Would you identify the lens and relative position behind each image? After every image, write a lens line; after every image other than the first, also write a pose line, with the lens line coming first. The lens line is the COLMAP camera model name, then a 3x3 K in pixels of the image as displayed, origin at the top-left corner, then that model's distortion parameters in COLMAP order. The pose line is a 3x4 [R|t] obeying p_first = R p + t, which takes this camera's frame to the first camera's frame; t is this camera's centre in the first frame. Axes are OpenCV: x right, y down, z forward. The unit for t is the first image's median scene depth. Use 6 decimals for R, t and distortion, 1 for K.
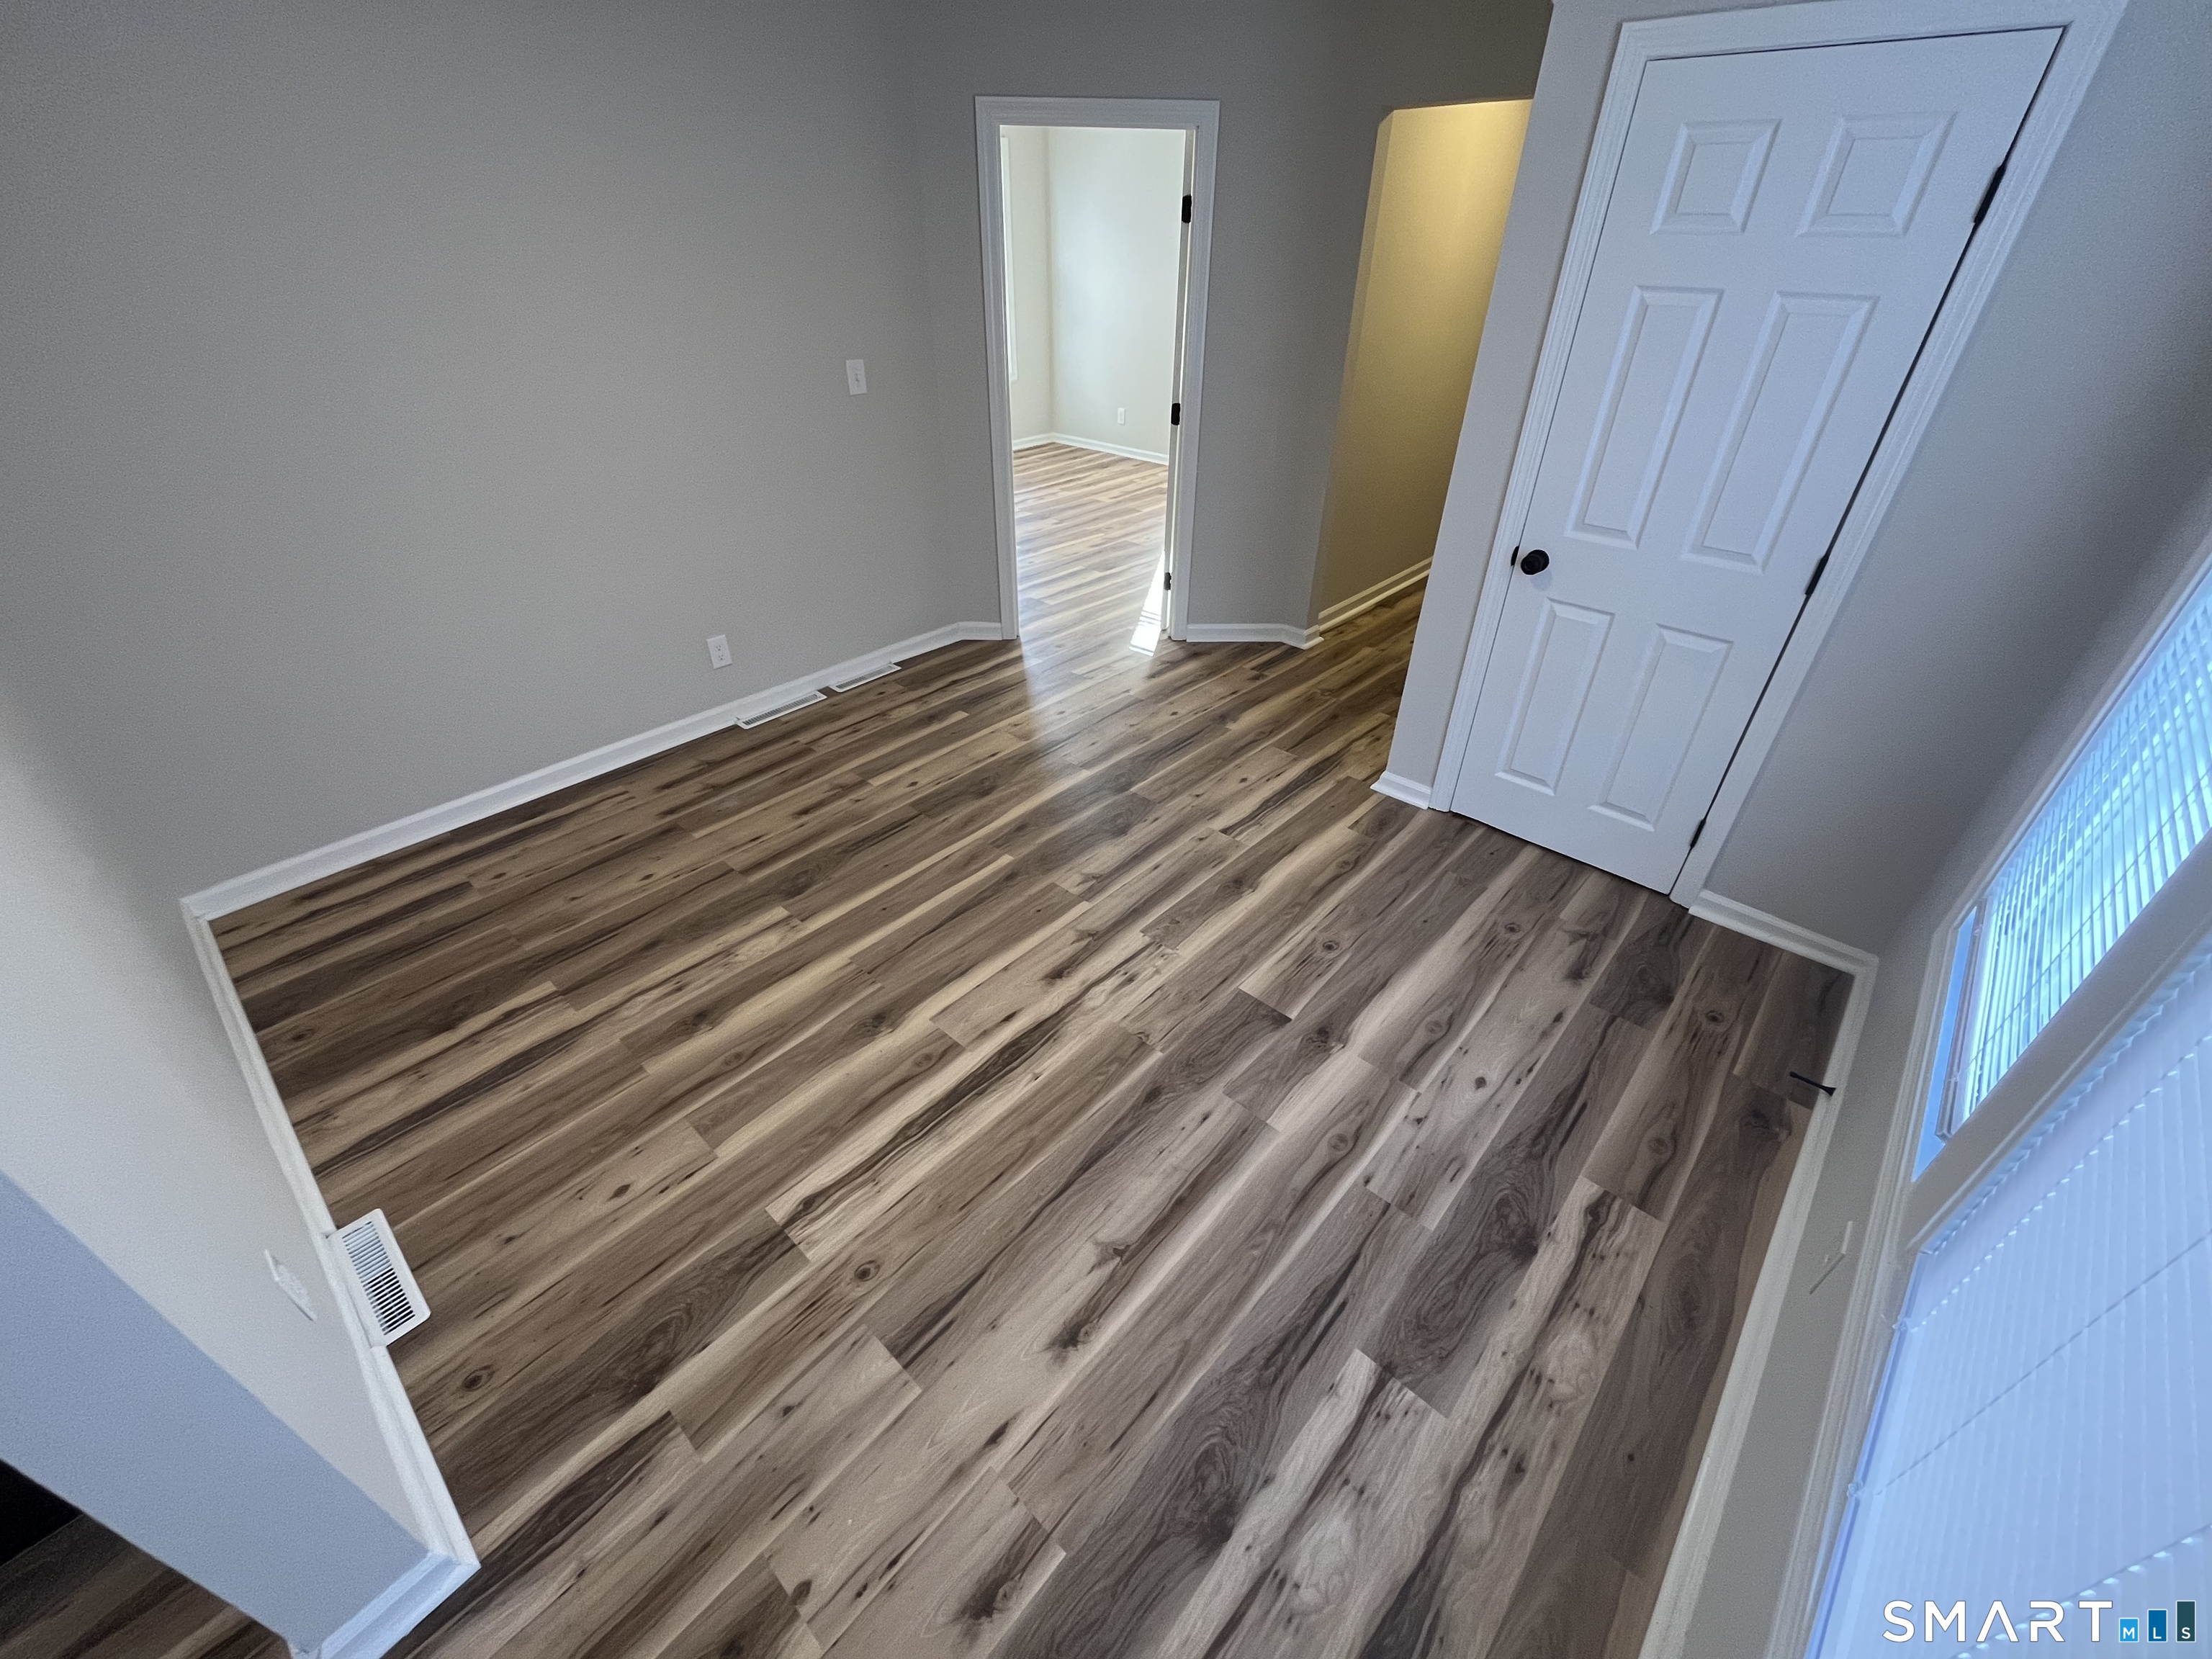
lens RADIAL K [[906.4, 0, 1100.3], [0, 906.4, 821.8], [0, 0, 1]] dist [0.001817, 0.000068]
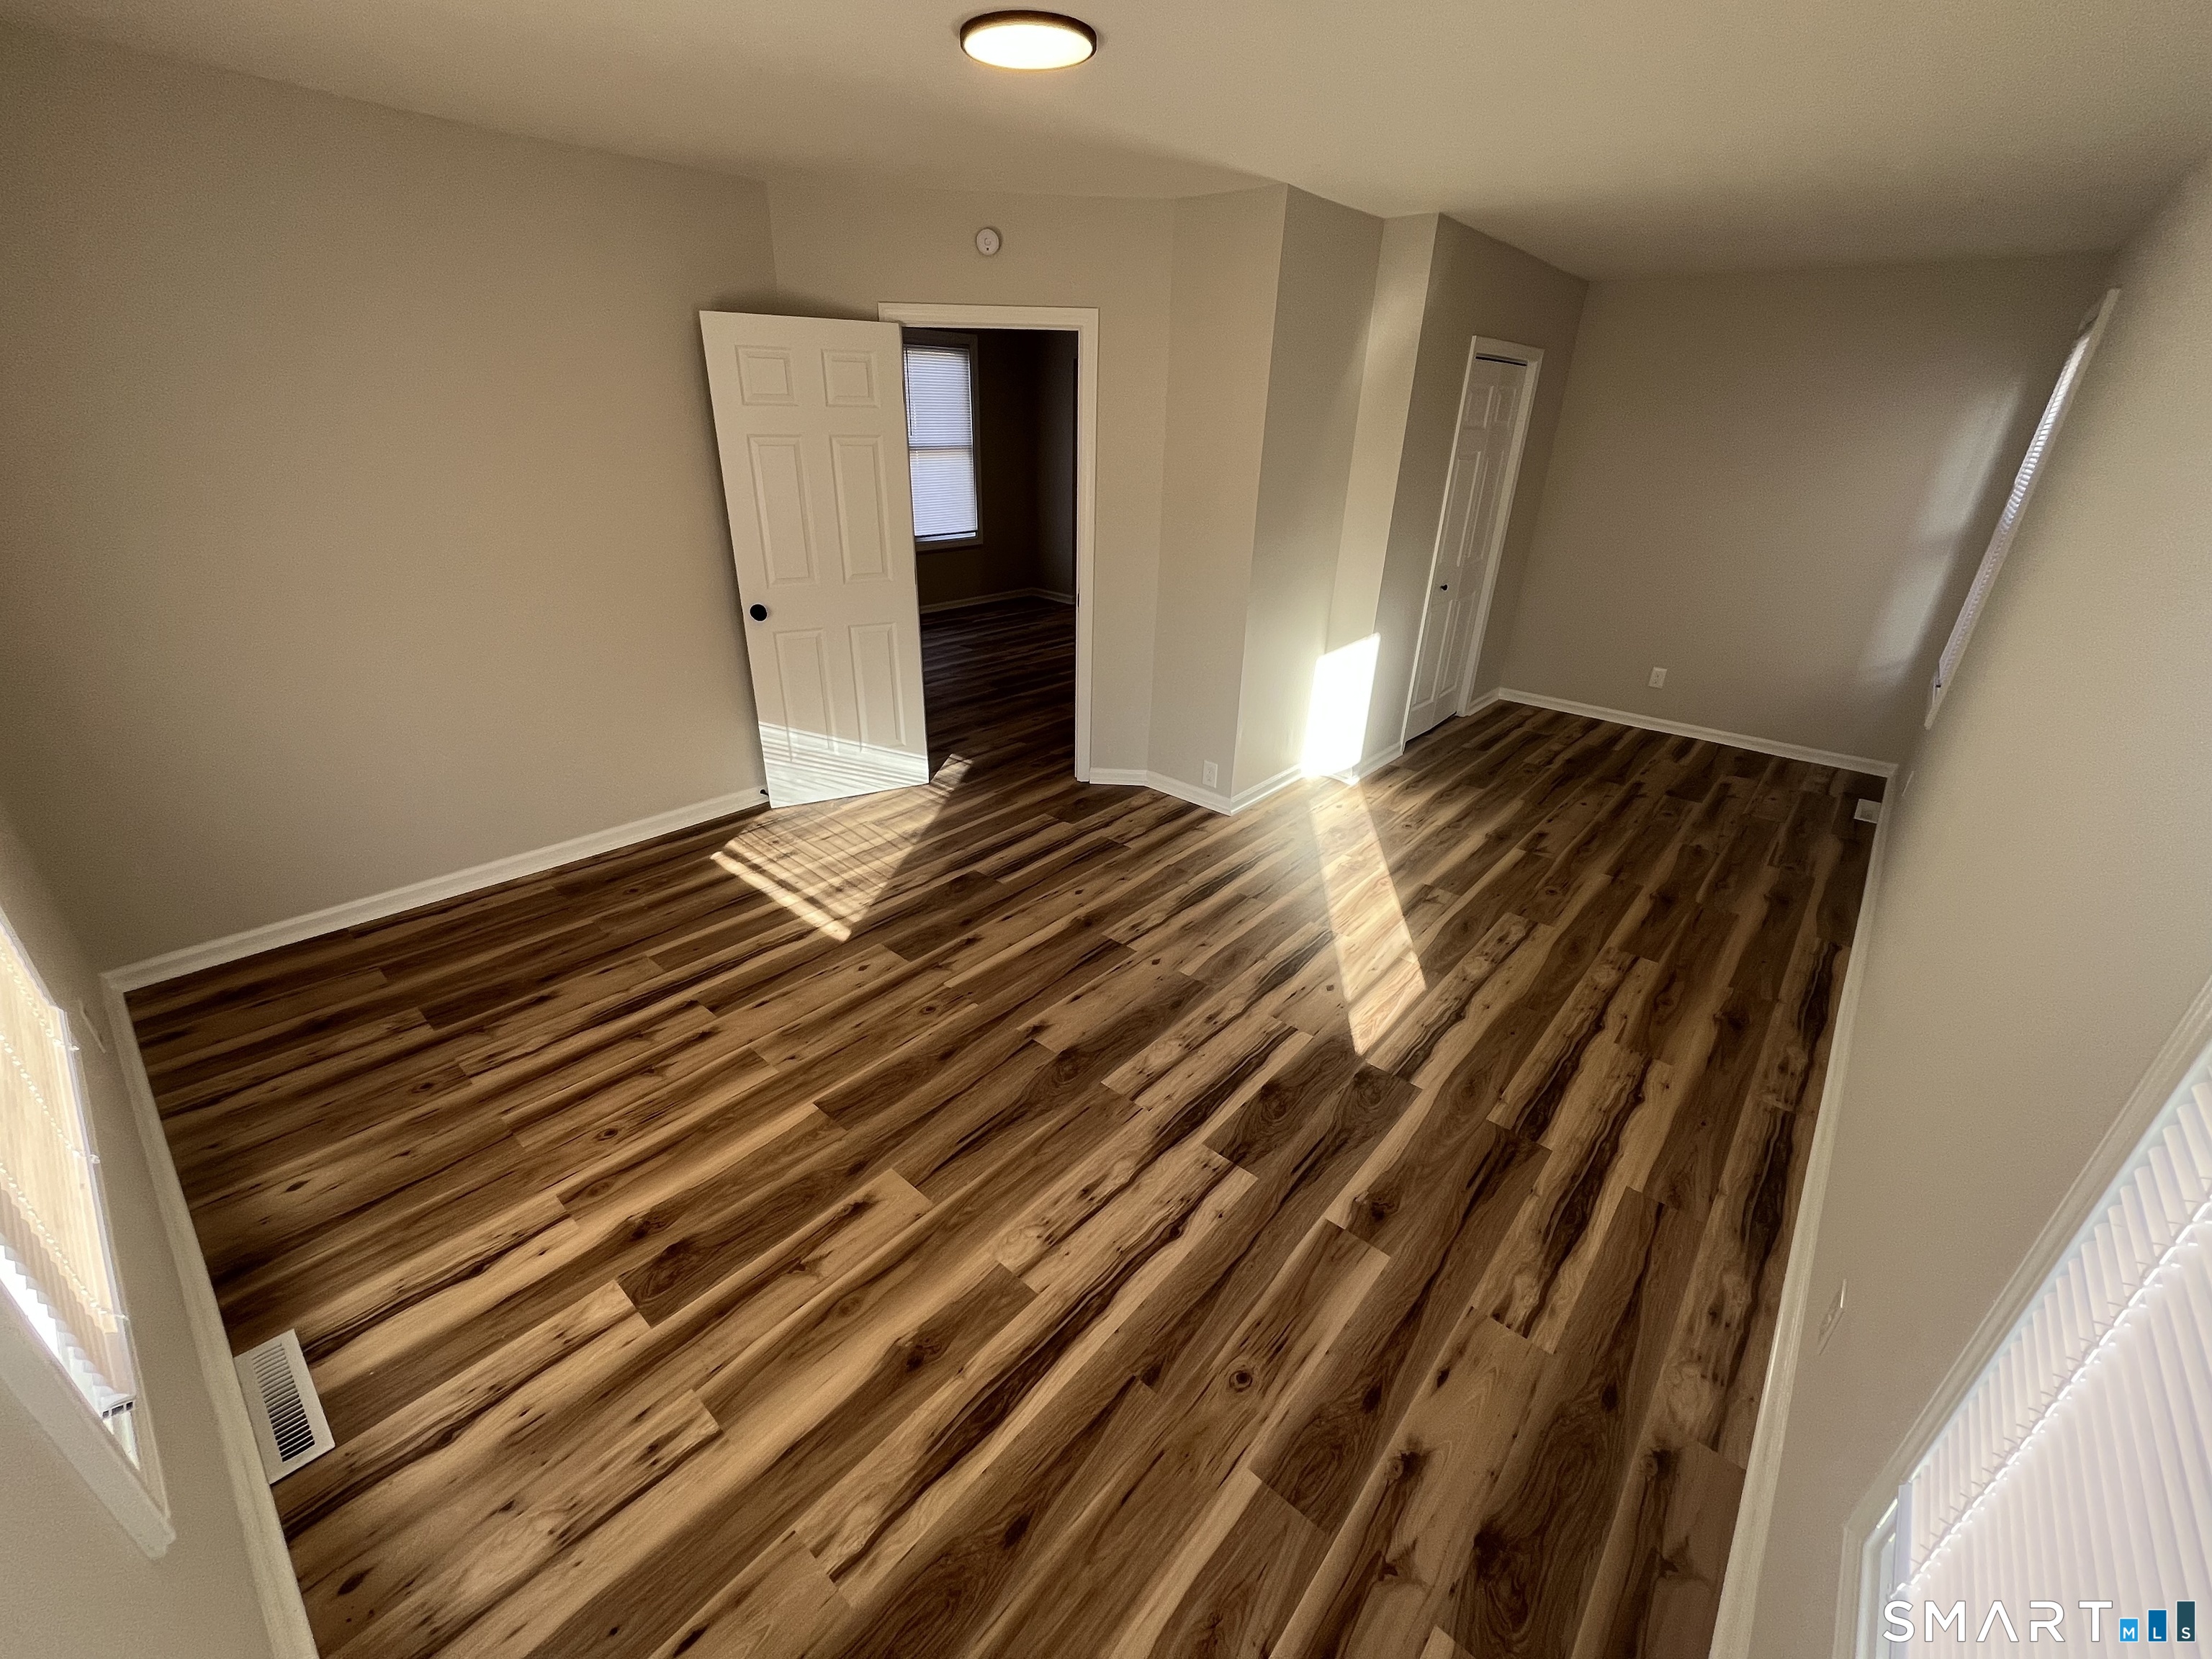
lens RADIAL K [[895.9, 0, 1104.5], [0, 895.9, 828.2], [0, 0, 1]] dist [-0.002751, 0.000231]
pose [[-0.998842, -0.022356, -0.042608, -0.116910], [-0.048015, 0.520439, 0.852548, -1.510627], [0.003115, 0.853606, -0.520909, 2.281162]]
